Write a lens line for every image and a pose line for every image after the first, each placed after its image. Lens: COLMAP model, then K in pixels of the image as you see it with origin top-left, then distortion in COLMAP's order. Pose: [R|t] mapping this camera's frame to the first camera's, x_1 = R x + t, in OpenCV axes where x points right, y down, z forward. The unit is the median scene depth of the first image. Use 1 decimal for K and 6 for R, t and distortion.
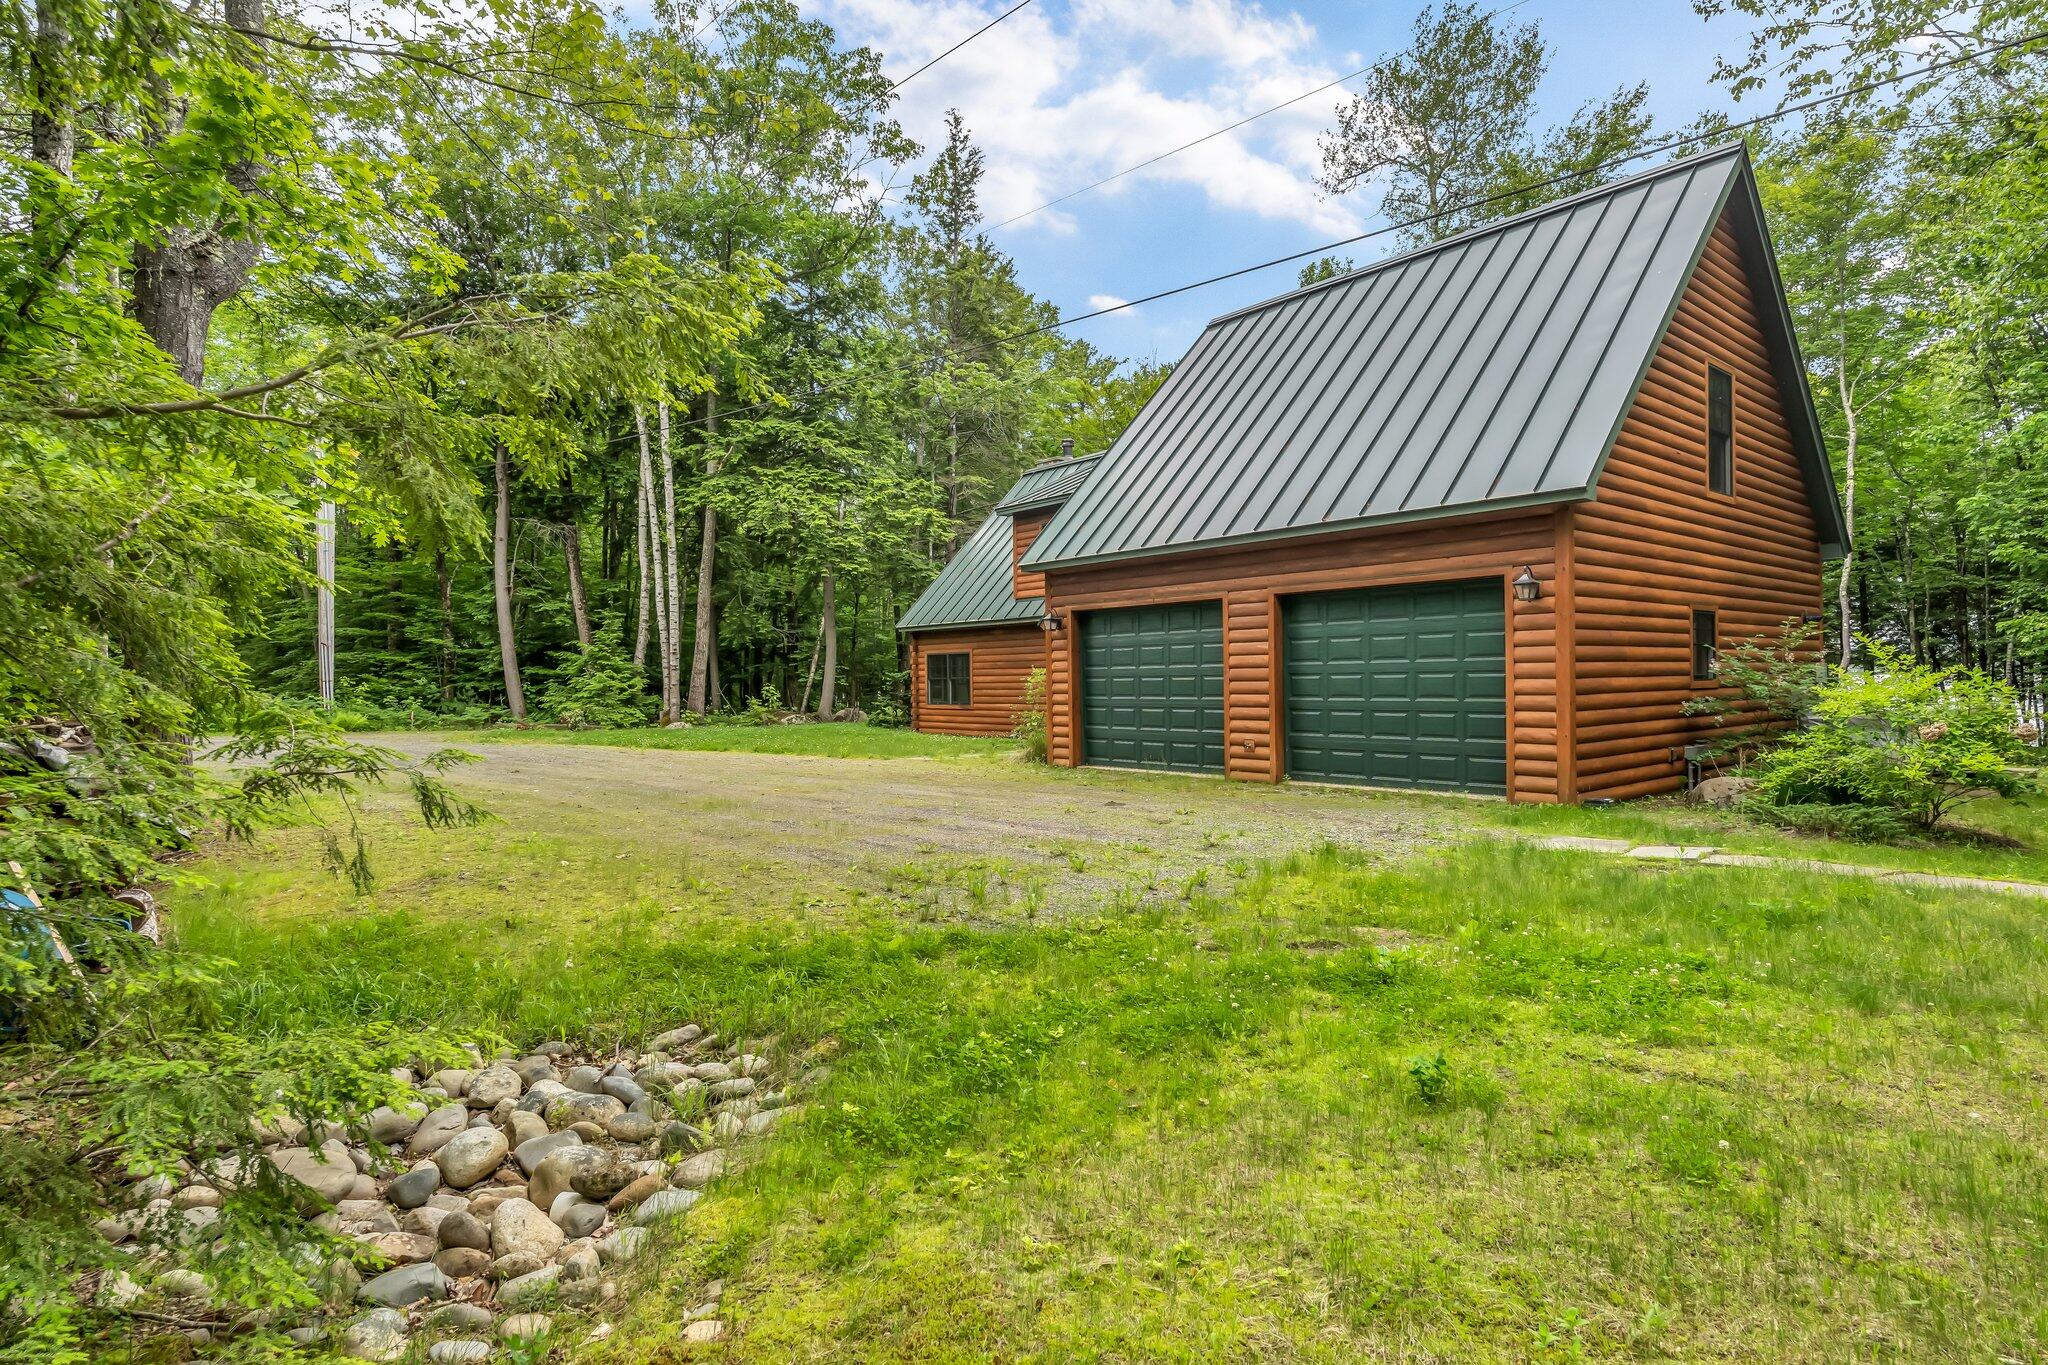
lens RADIAL K [[1093.0, 0, 1019.4], [0, 1093.0, 682.4], [0, 0, 1]] dist [0.002289, 0.000113]
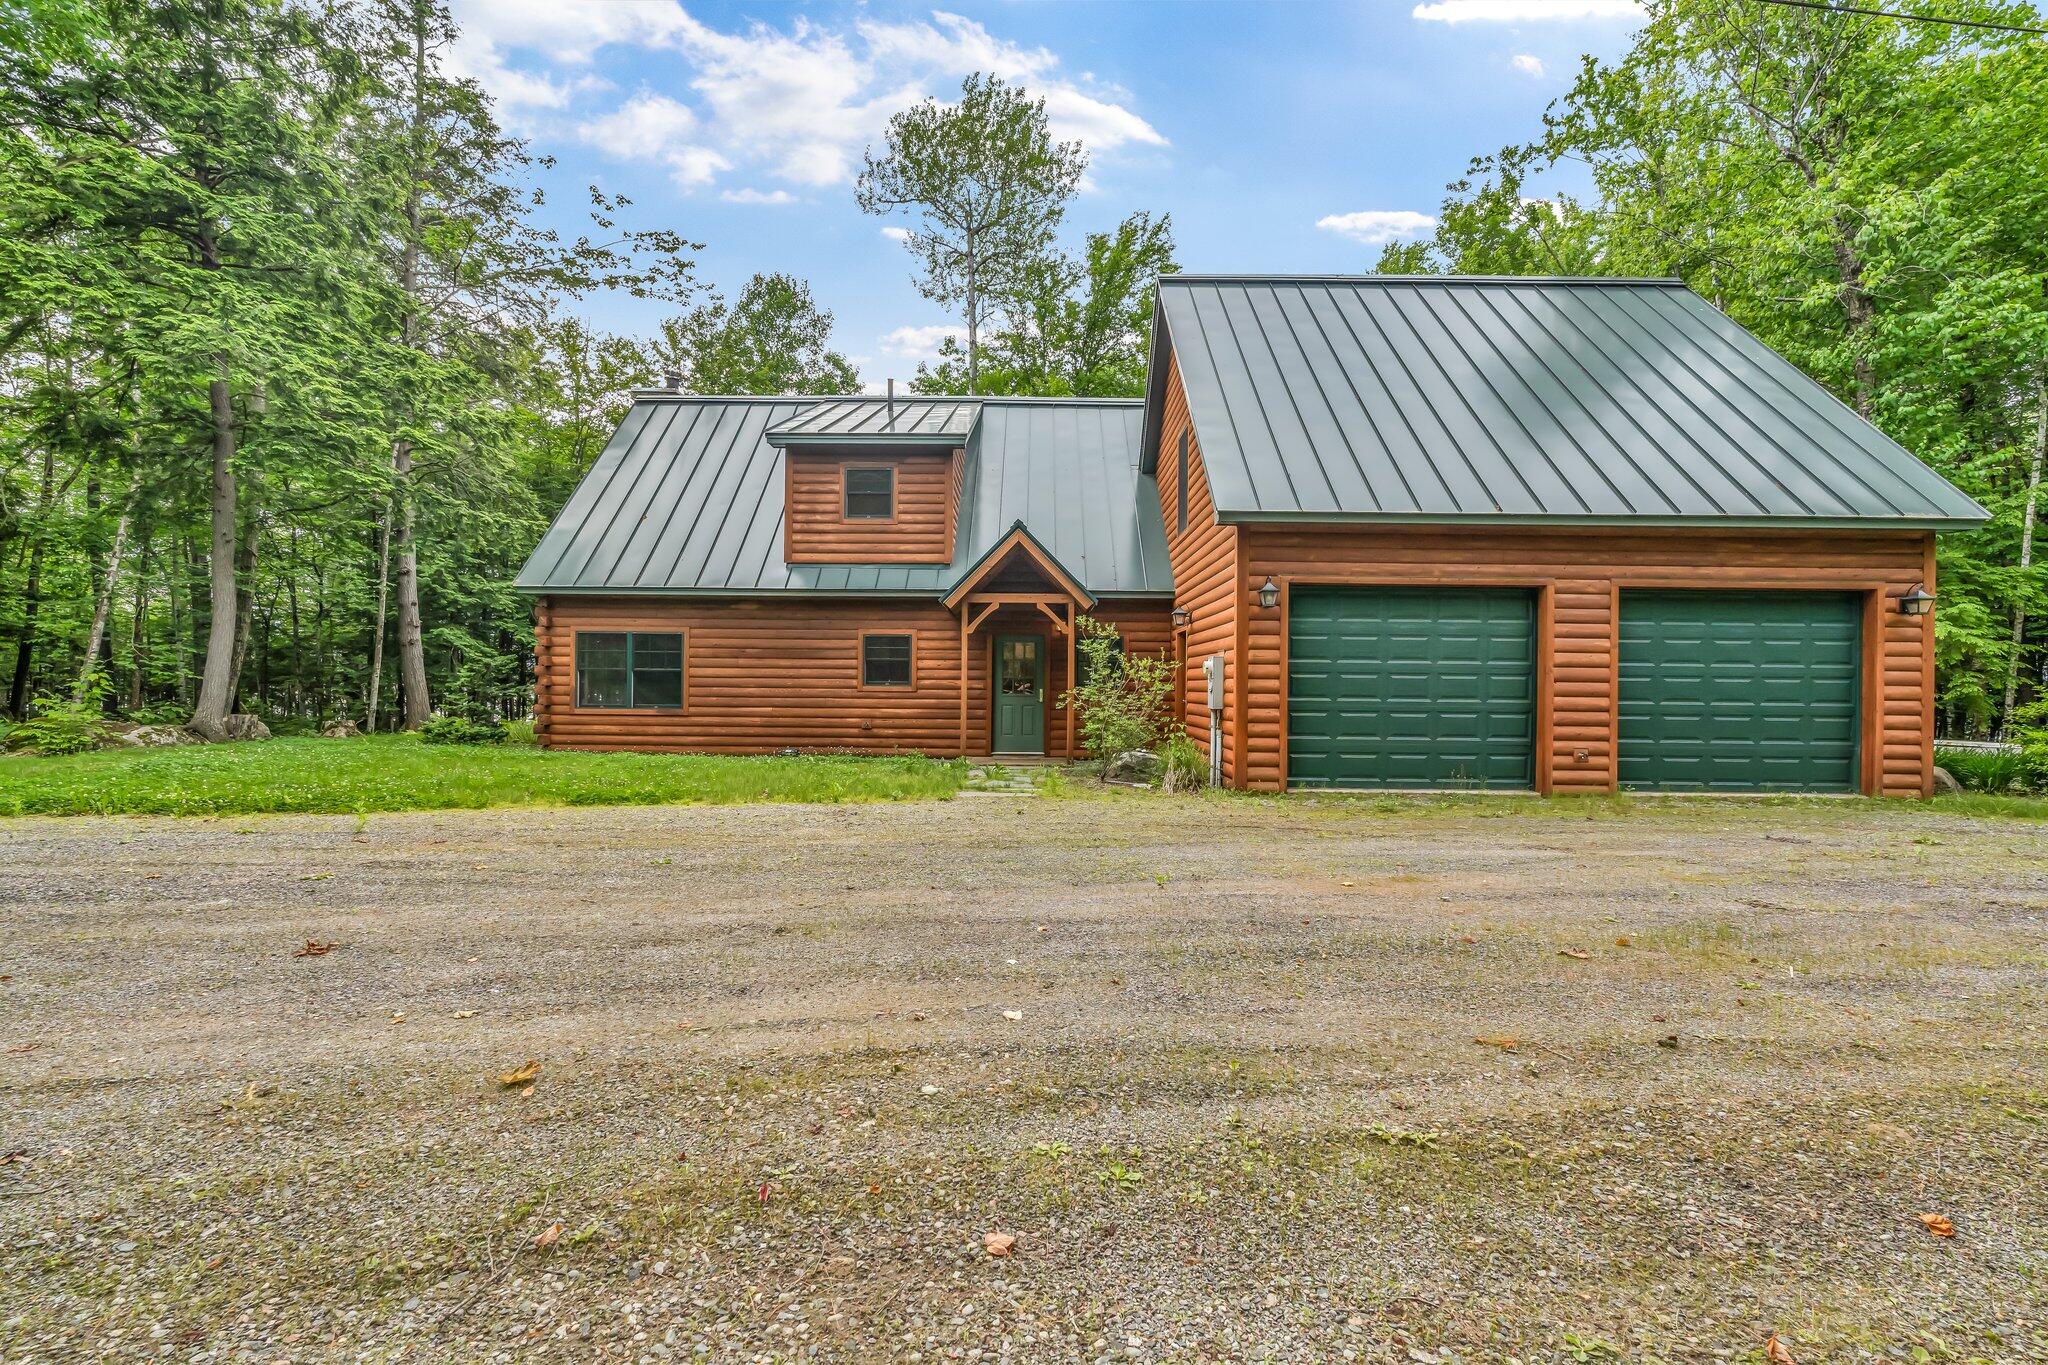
lens RADIAL K [[888.4, 0, 1025.2], [0, 888.4, 680.8], [0, 0, 1]] dist [0.002950, 0.000203]
pose [[0.647152, 0.022964, 0.762015, -0.620512], [-0.015849, 0.999735, -0.016668, 0.016768], [-0.762196, -0.001290, 0.647345, 0.865420]]
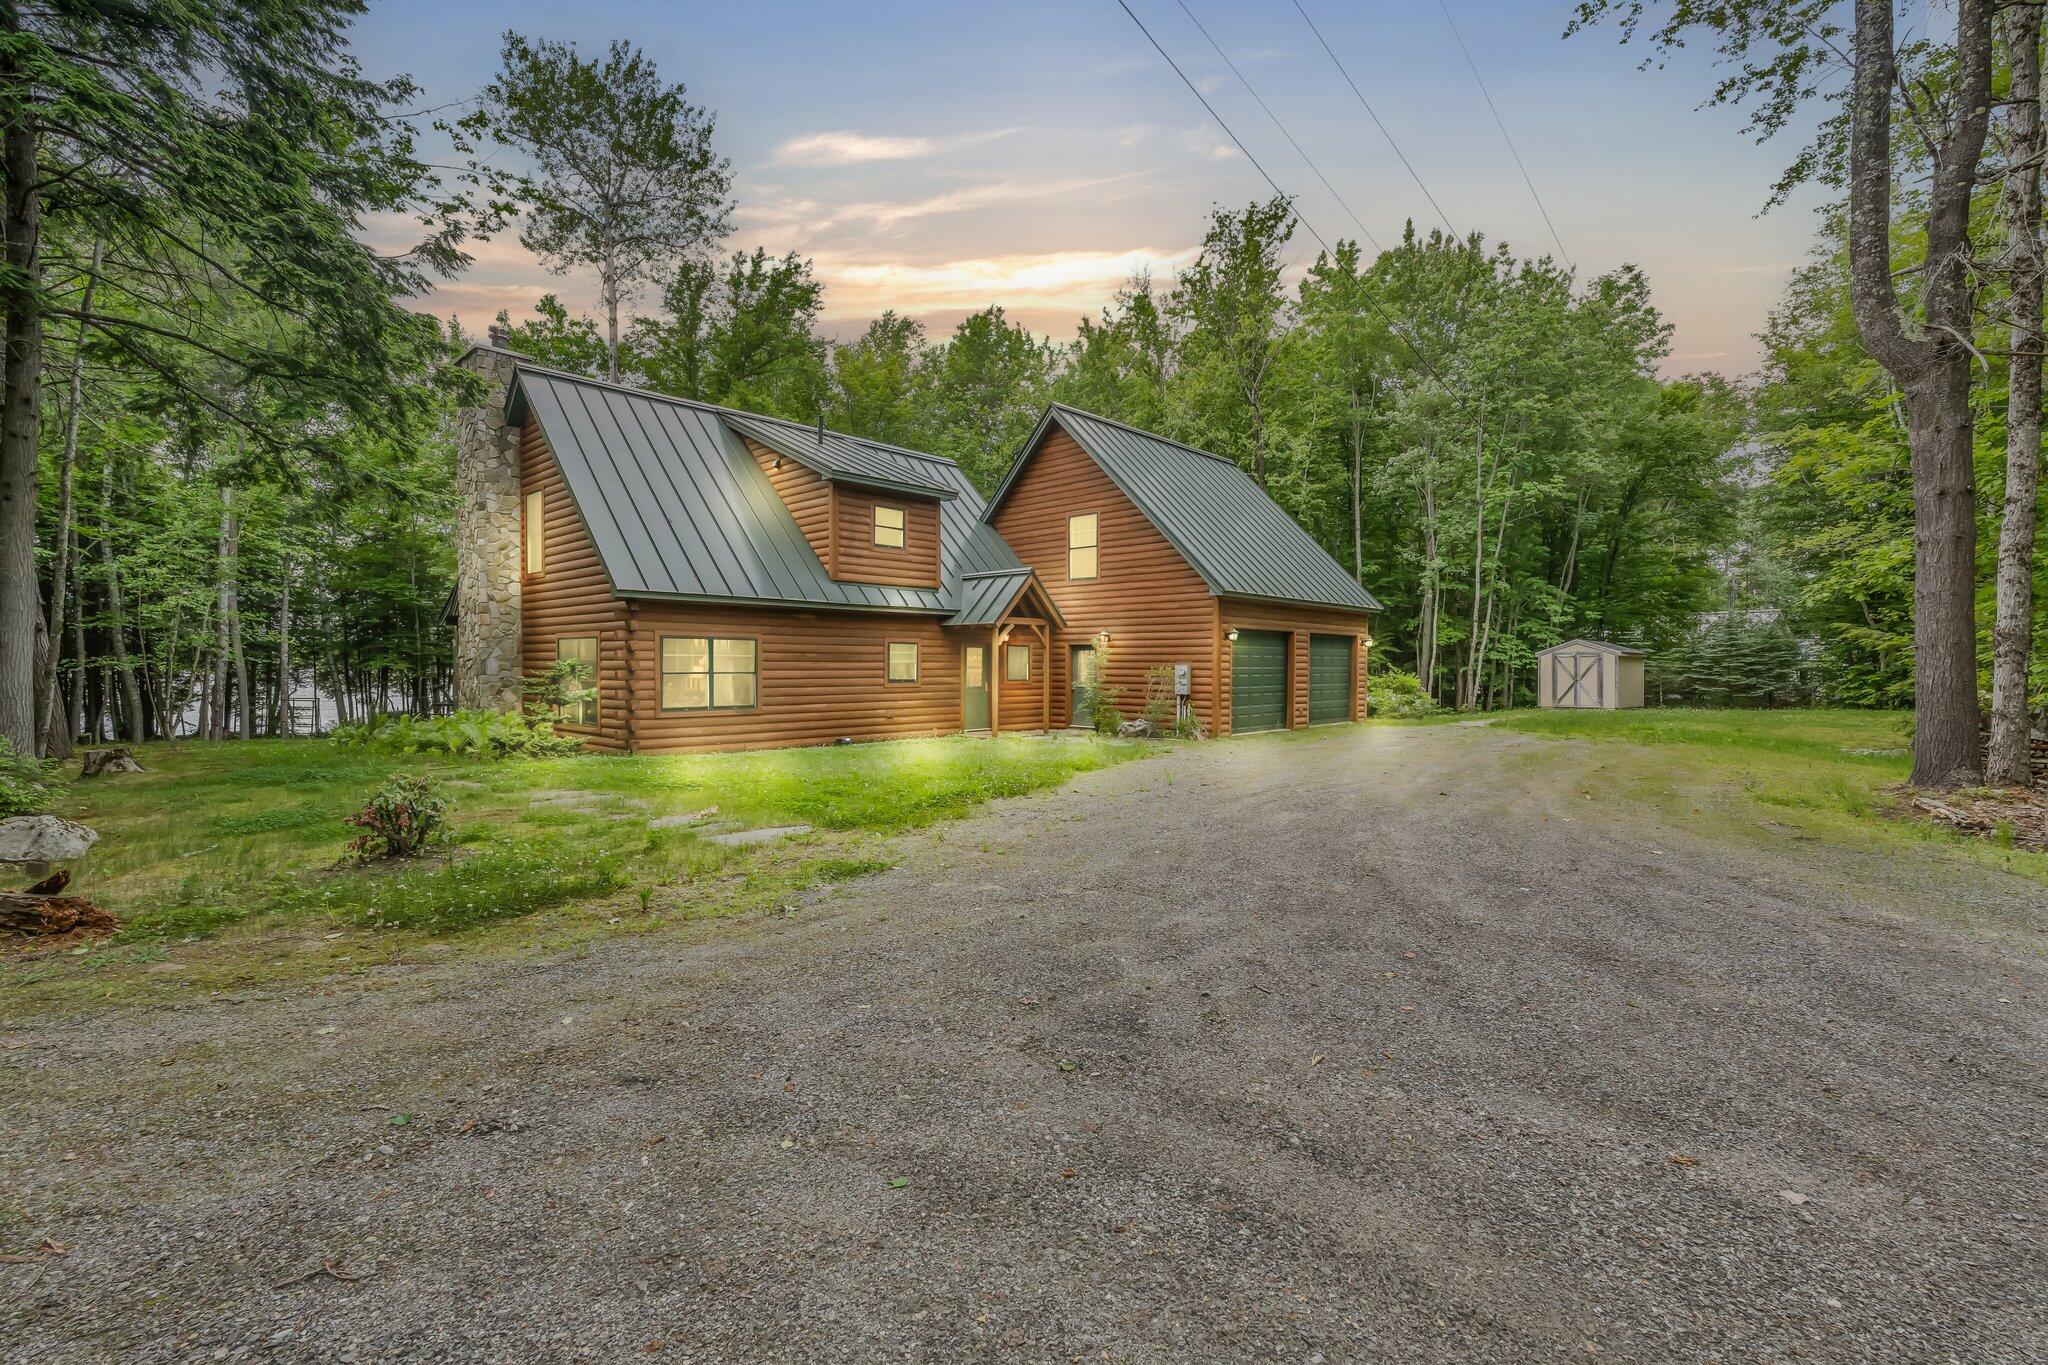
lens RADIAL K [[888.4, 0, 1029.3], [0, 888.4, 679.6], [0, 0, 1]] dist [0.002950, 0.000203]
pose [[-0.128269, -0.004349, 0.991730, -1.265386], [-0.000464, 0.999991, 0.004325, -0.003389], [-0.991739, 0.000095, -0.128270, 1.652516]]
